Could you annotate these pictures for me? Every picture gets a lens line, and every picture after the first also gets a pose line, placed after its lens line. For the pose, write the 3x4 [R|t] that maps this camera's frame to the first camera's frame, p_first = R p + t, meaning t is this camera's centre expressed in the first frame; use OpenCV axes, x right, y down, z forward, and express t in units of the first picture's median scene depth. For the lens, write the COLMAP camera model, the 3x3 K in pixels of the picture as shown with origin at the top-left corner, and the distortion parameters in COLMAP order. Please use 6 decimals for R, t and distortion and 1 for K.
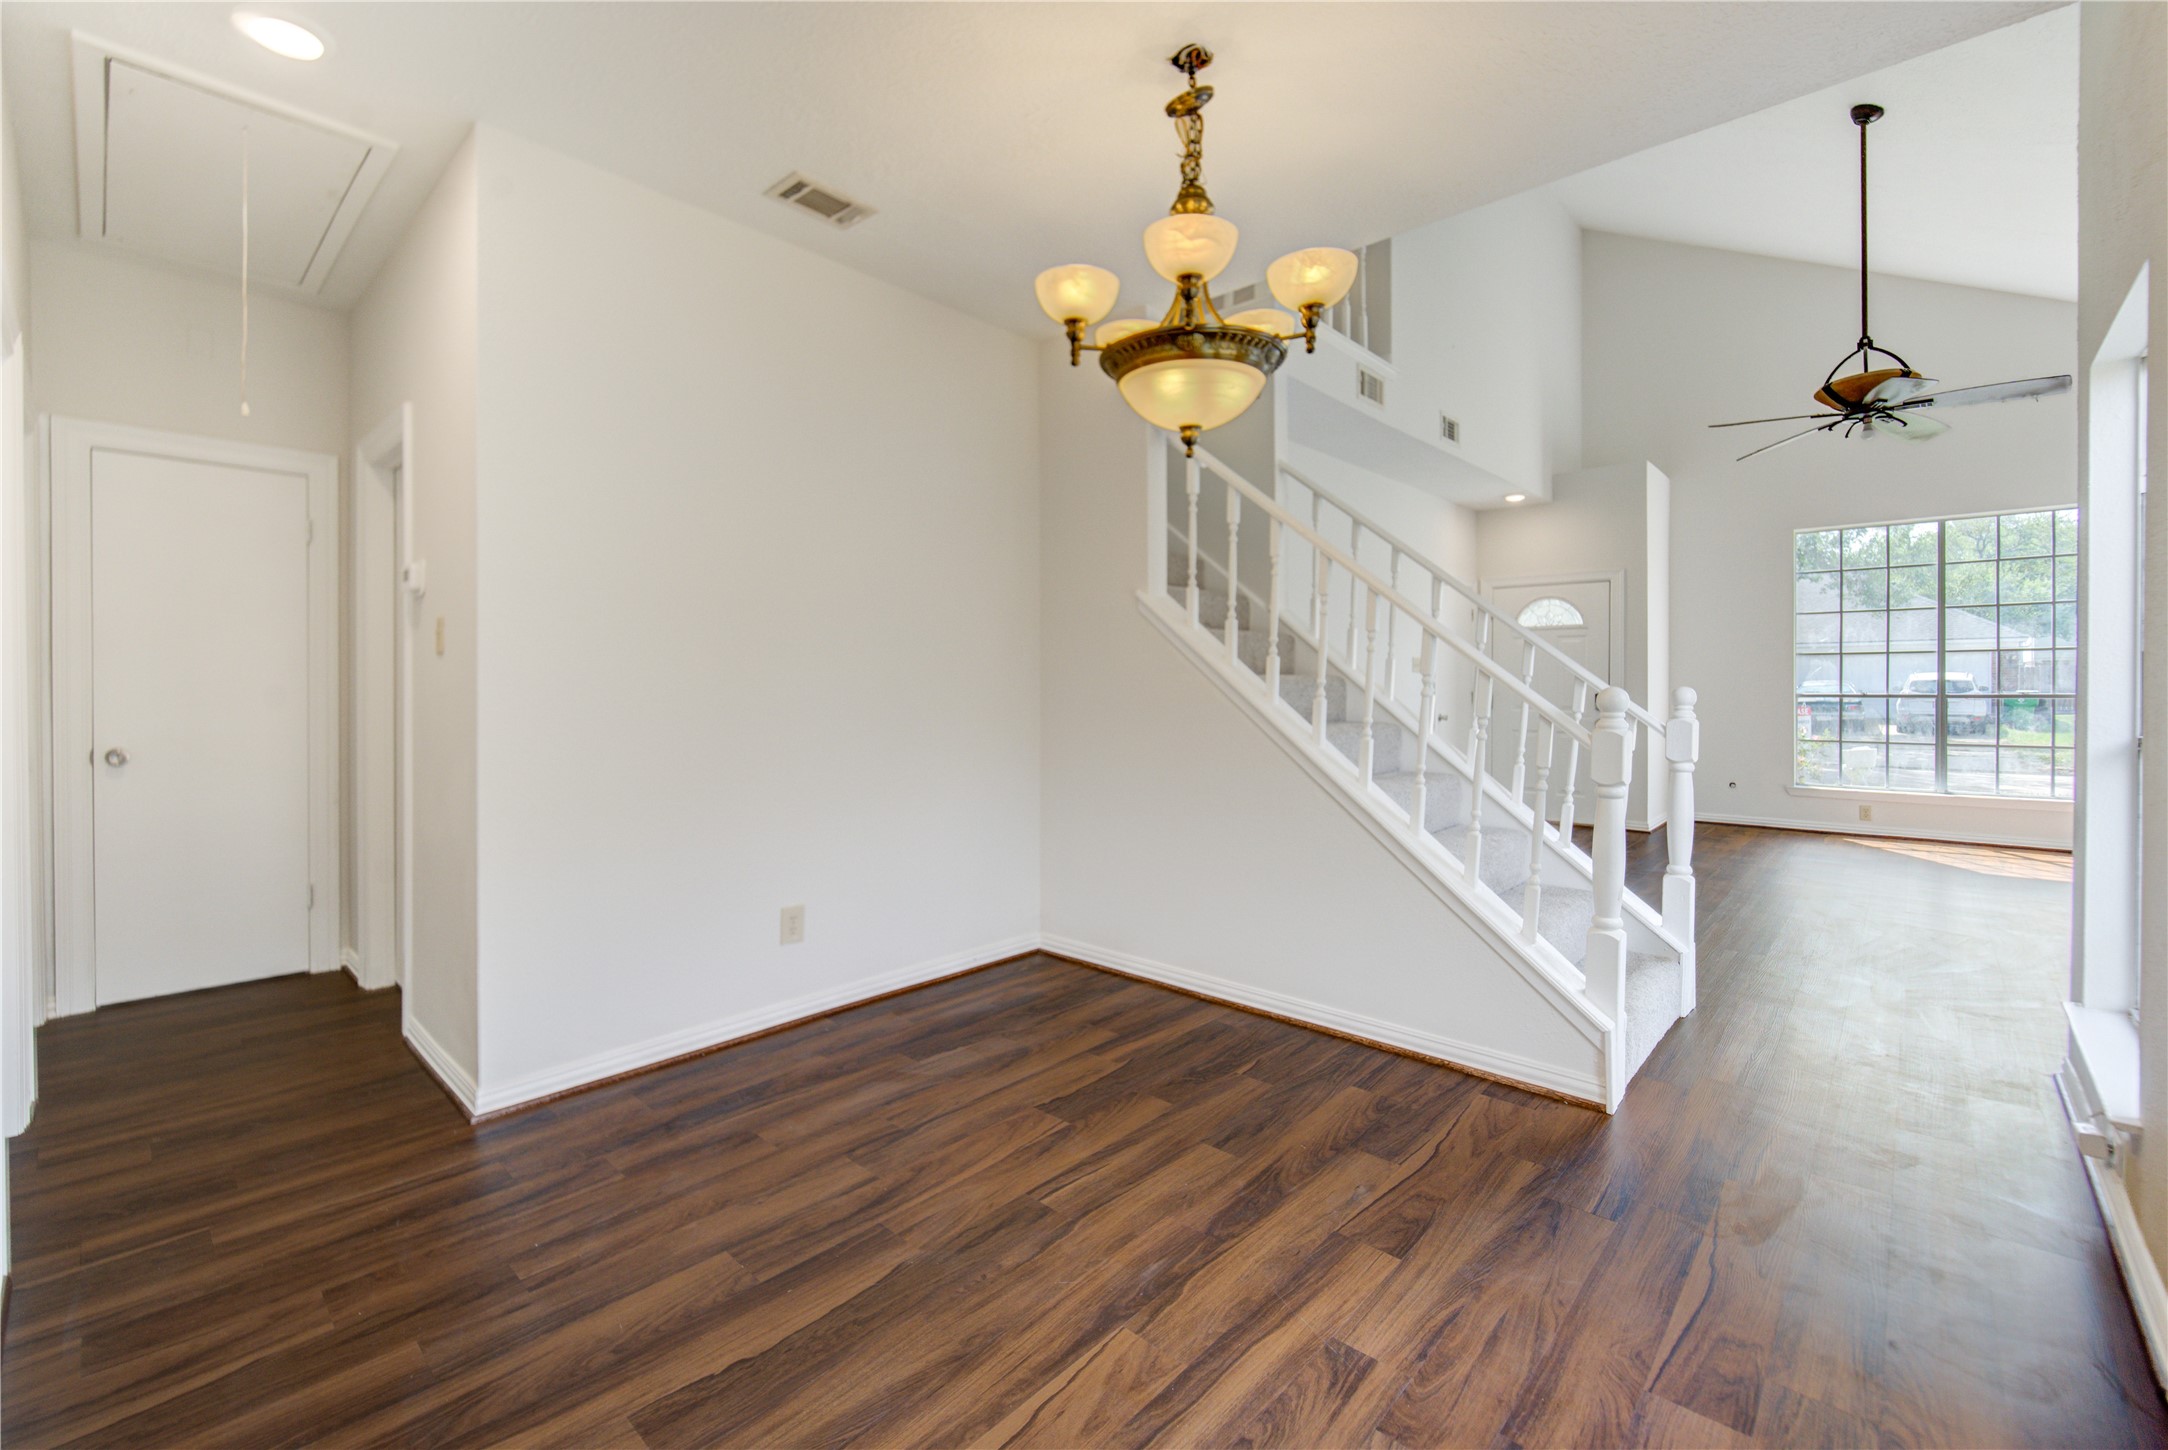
lens RADIAL K [[907.6, 0, 1057.0], [0, 907.6, 693.2], [0, 0, 1]] dist [-0.008271, -0.000506]
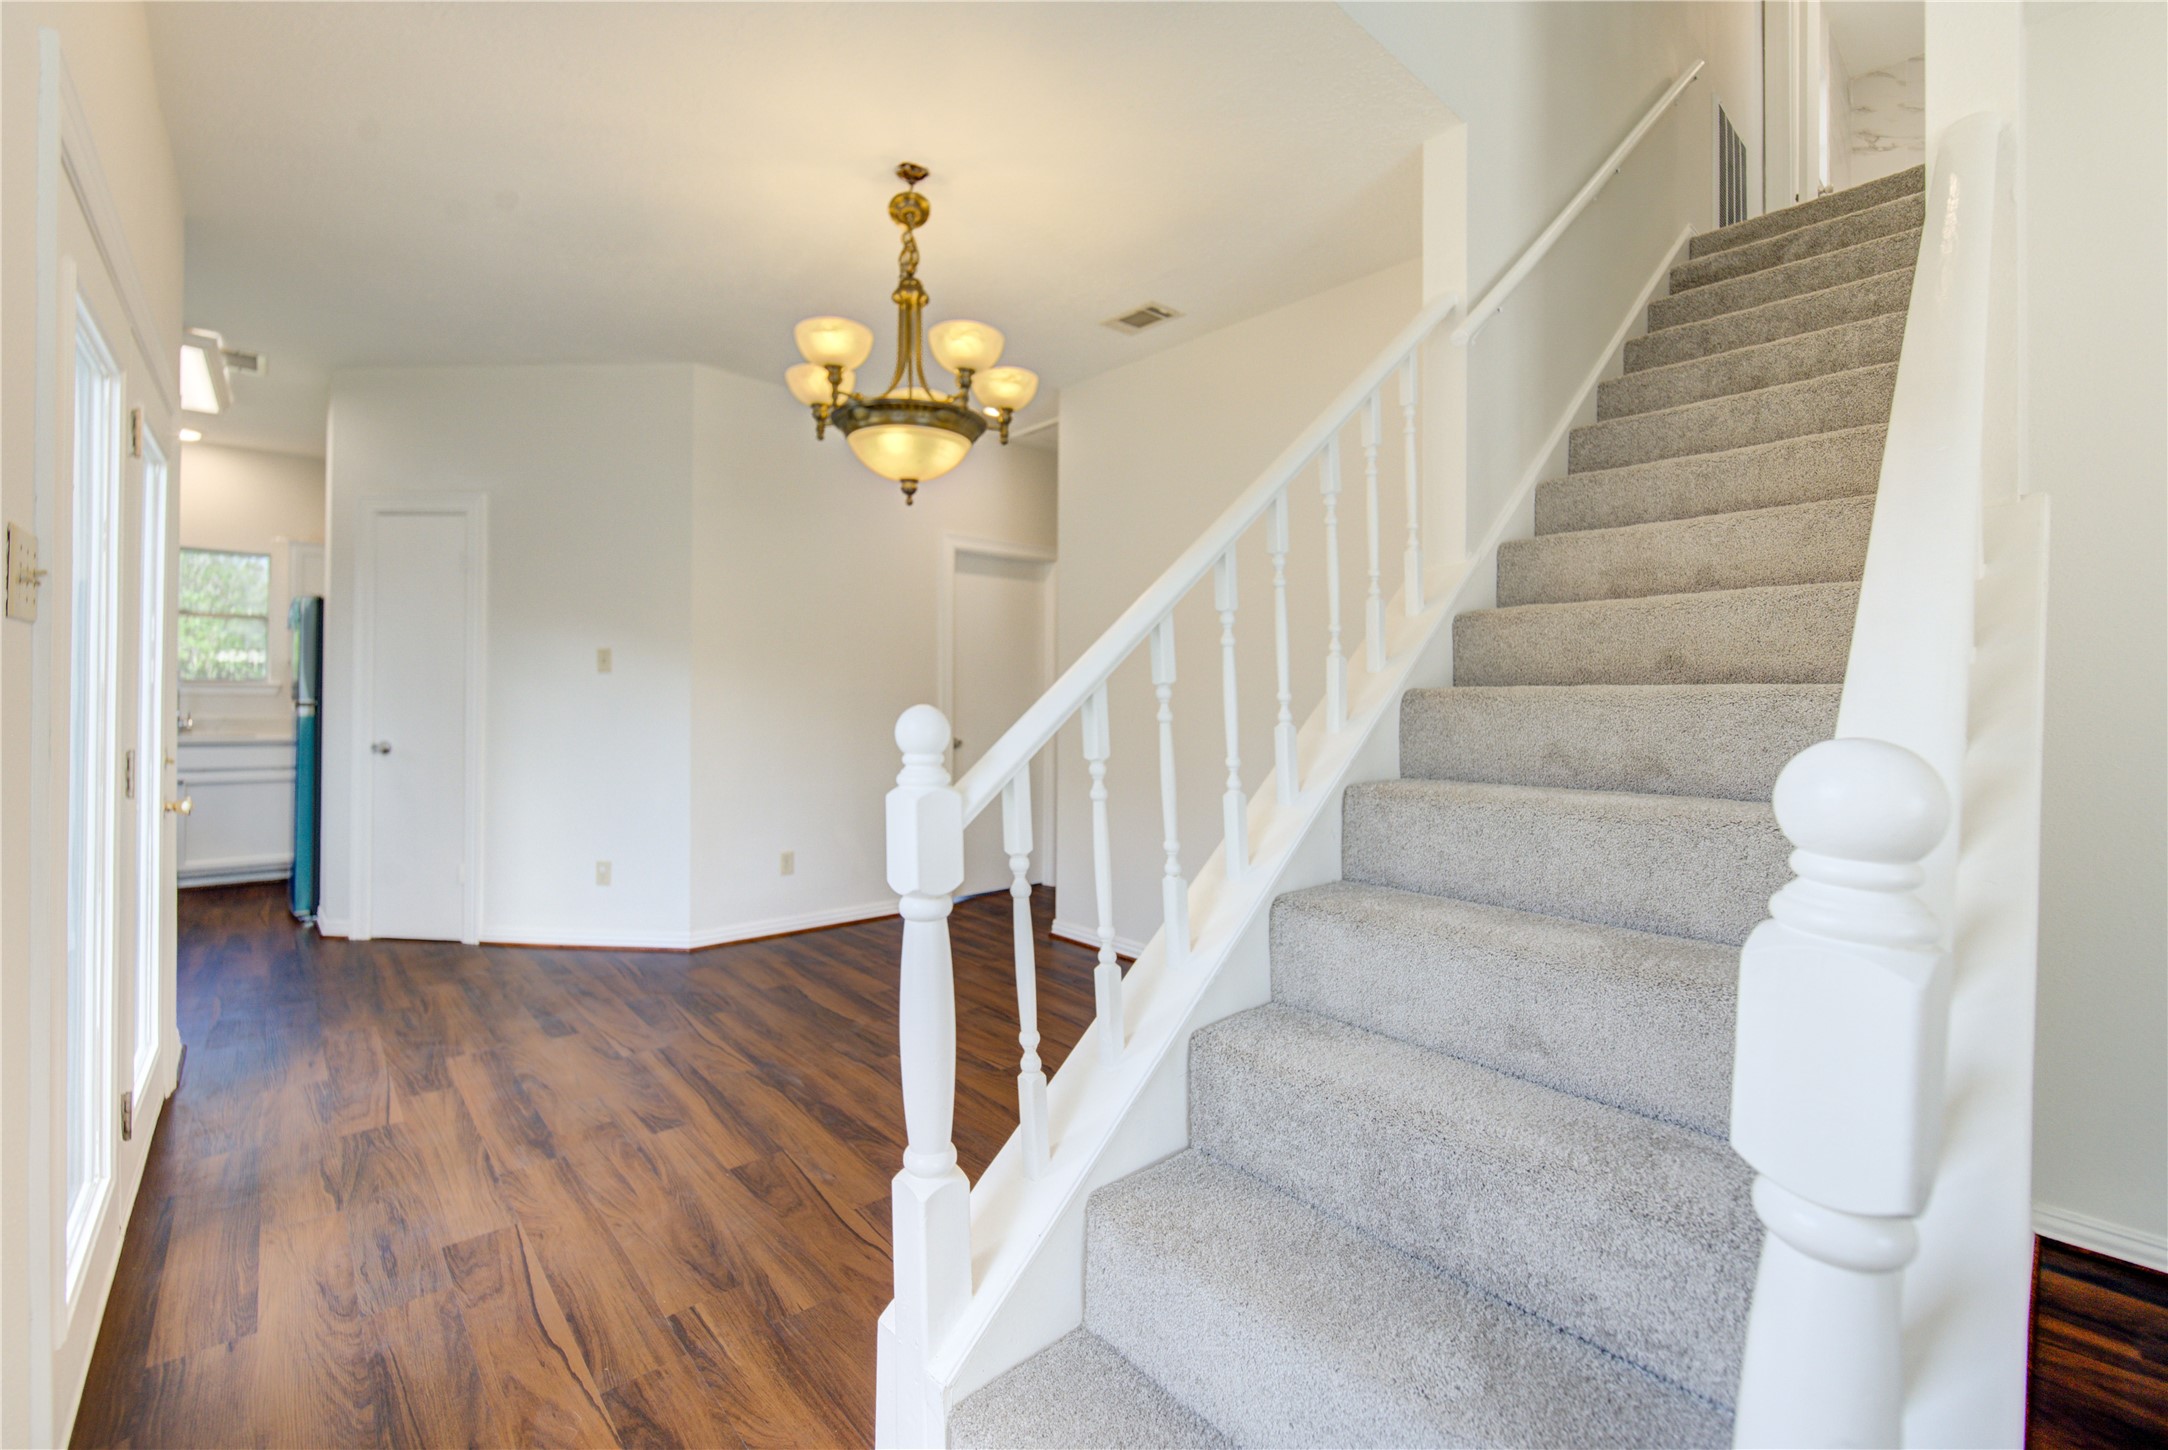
lens RADIAL K [[896.1, 0, 1057.1], [0, 896.1, 693.6], [0, 0, 1]] dist [-0.008453, -0.000279]
pose [[-0.091041, -0.003524, -0.995841, 1.309759], [-0.021482, 0.999768, -0.001574, -0.013645], [0.995615, 0.021249, -0.091096, 1.310452]]
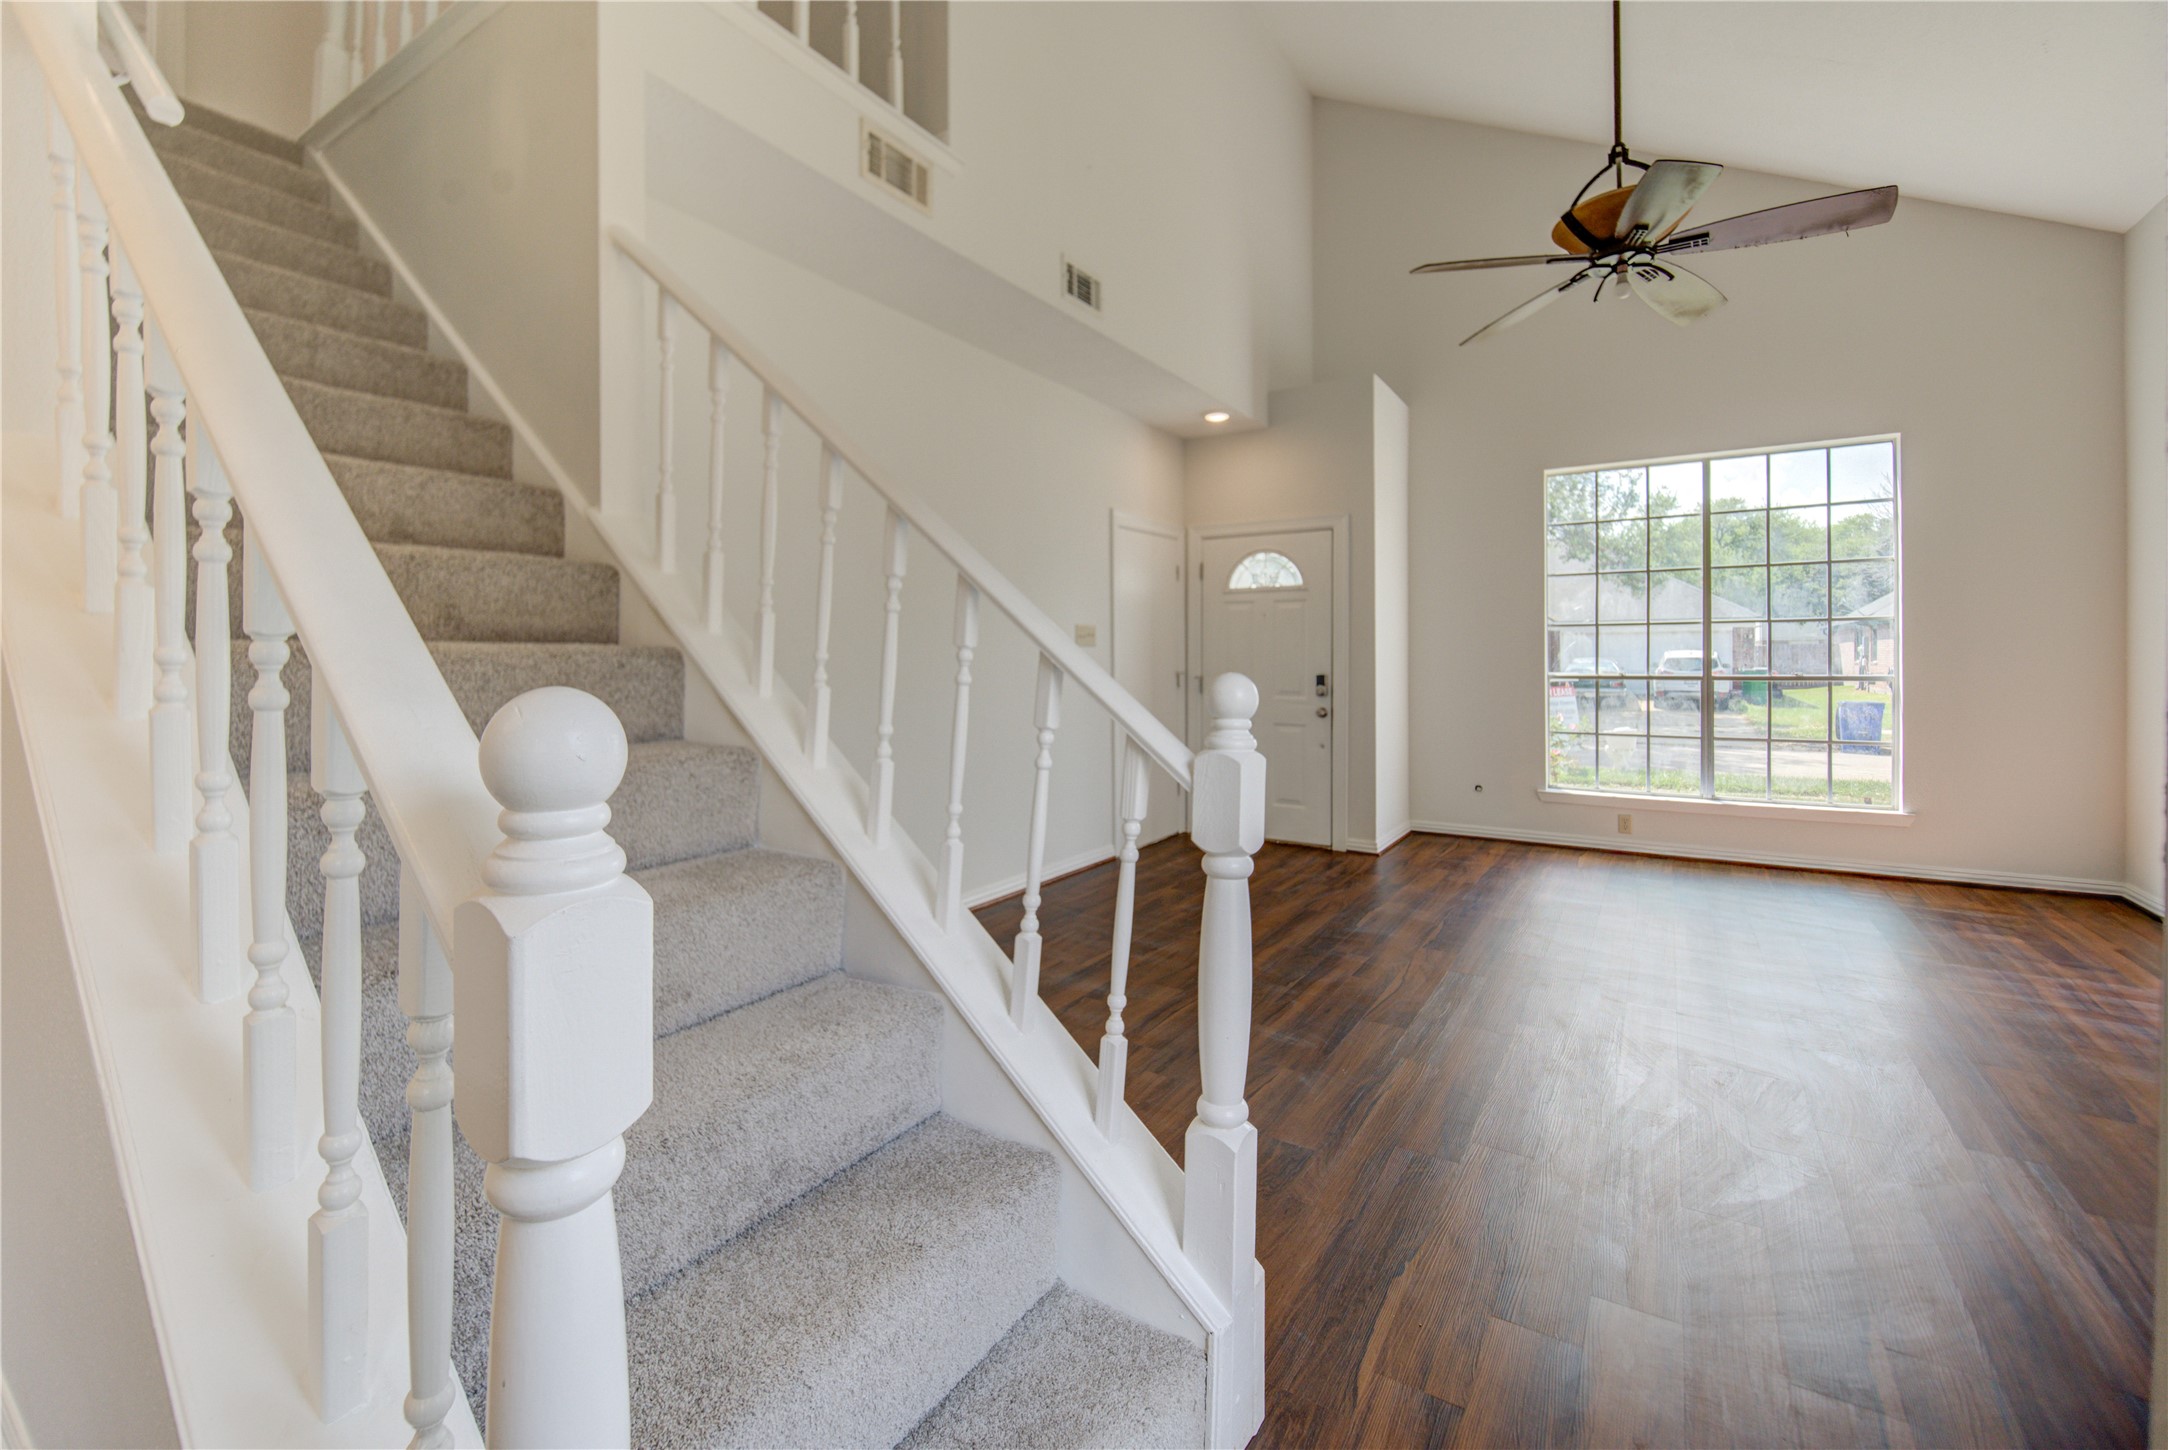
lens RADIAL K [[938.6, 0, 1059.8], [0, 938.6, 660.8], [0, 0, 1]] dist [-0.000903, -0.000301]
pose [[0.982755, 0.001581, 0.184904, 0.780202], [0.000129, 0.999957, -0.009236, -0.012556], [-0.184911, 0.009101, 0.982713, 0.852761]]
